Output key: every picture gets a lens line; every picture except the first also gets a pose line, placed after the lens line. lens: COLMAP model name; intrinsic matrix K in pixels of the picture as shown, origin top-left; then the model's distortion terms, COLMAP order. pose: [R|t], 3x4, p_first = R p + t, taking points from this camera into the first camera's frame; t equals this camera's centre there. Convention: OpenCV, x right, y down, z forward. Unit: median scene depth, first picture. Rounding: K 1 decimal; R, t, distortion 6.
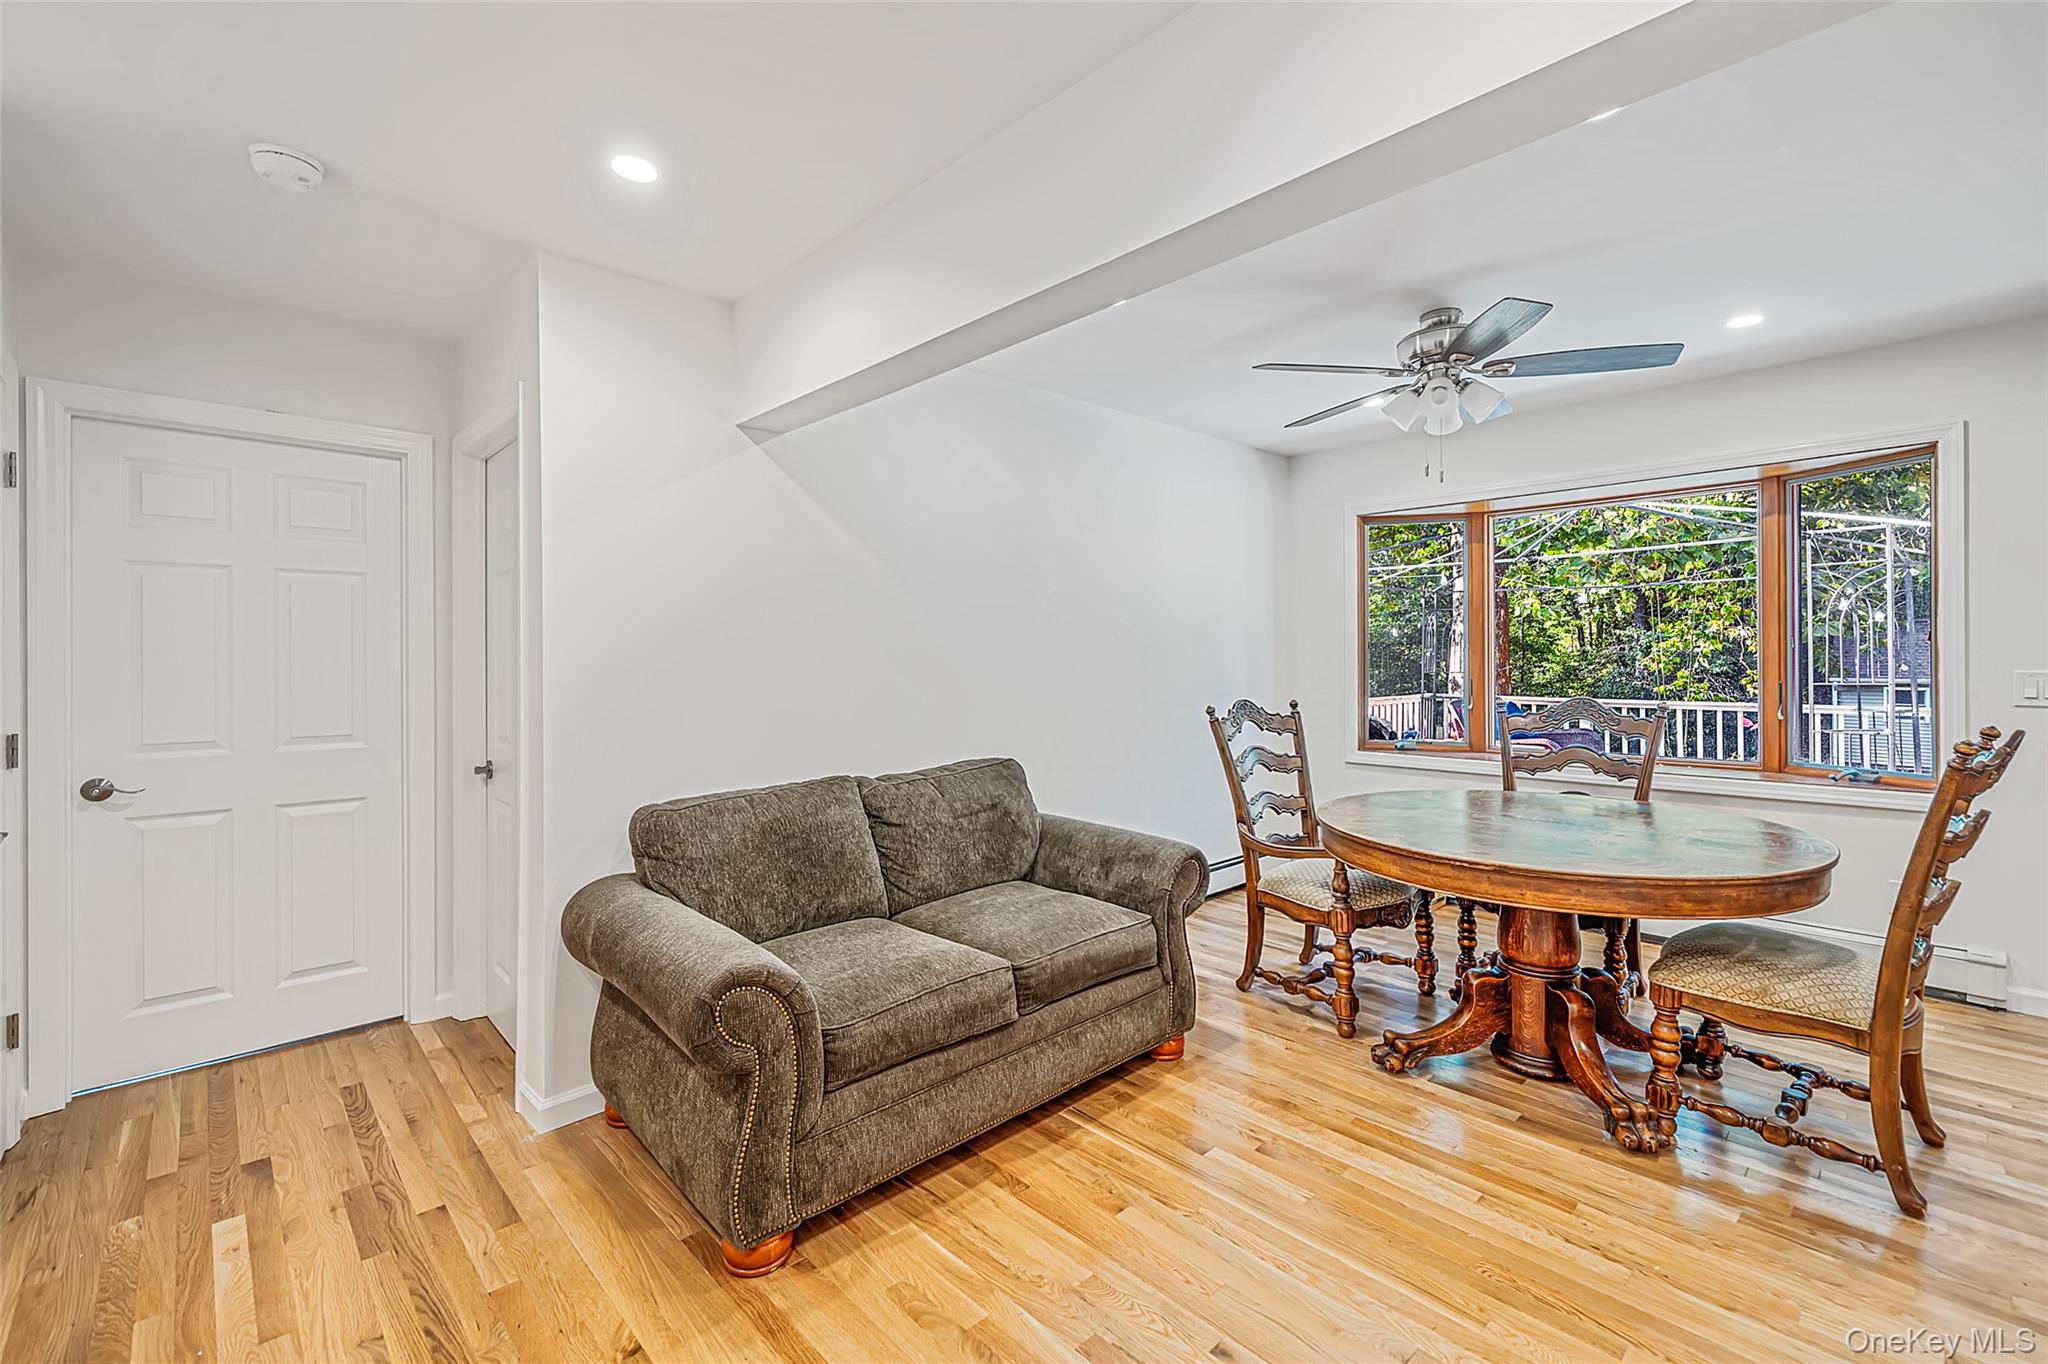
lens RADIAL K [[894.0, 0, 1030.2], [0, 894.0, 678.8], [0, 0, 1]] dist [-0.001474, 0.000143]
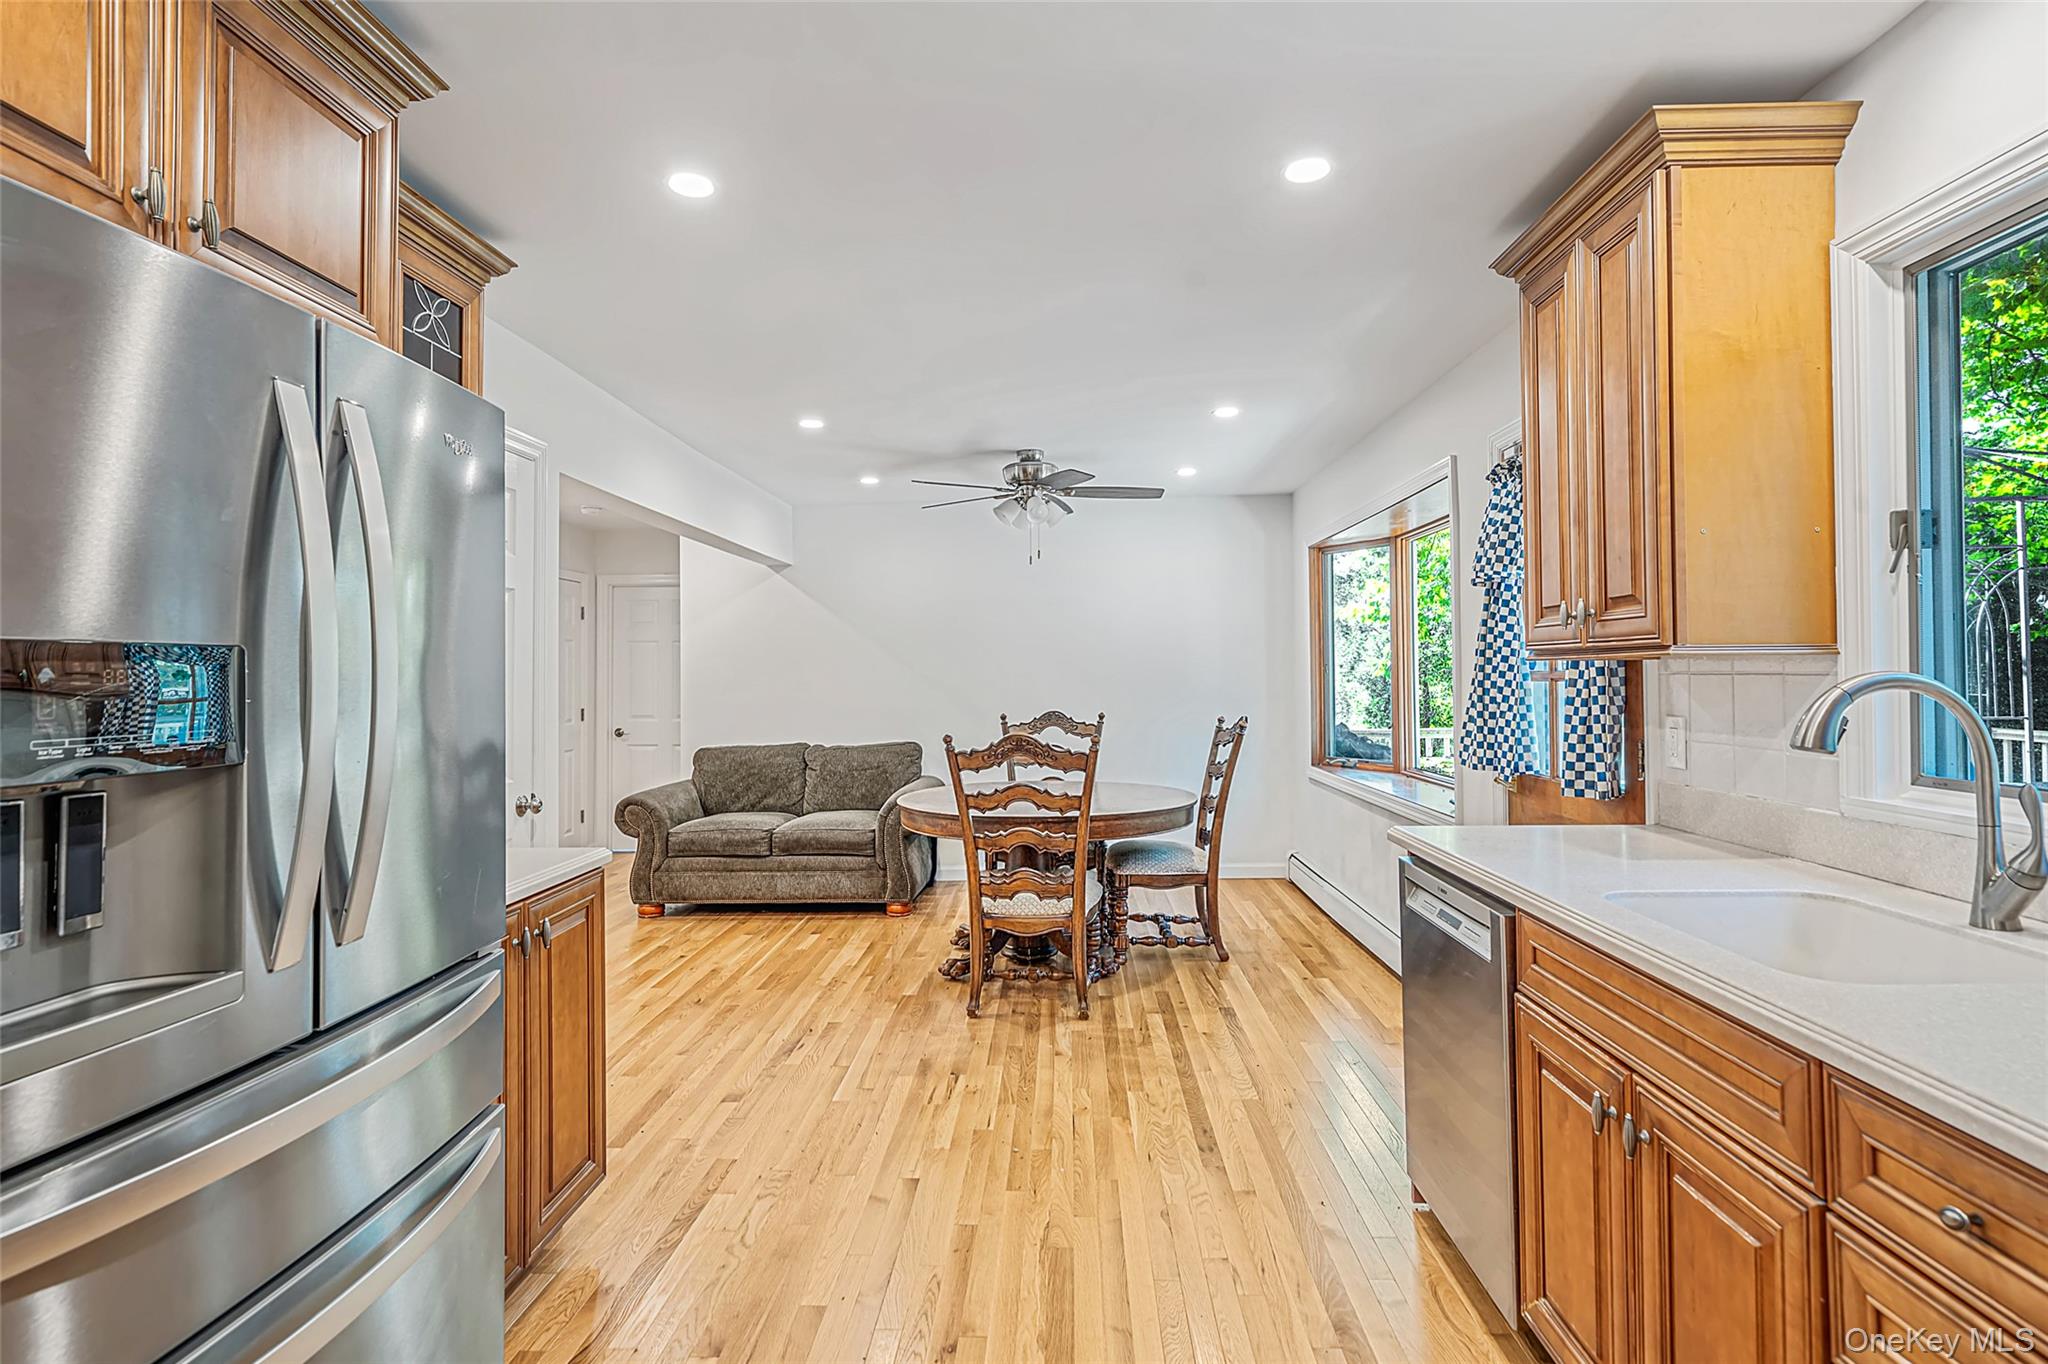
lens RADIAL K [[1040.2, 0, 1028.1], [0, 1040.2, 673.2], [0, 0, 1]] dist [-0.000232, 0.000289]
pose [[0.681745, -0.011402, -0.731501, 2.102053], [0.001202, 0.999895, -0.014465, -0.018539], [0.731589, 0.008982, 0.681687, -0.230929]]
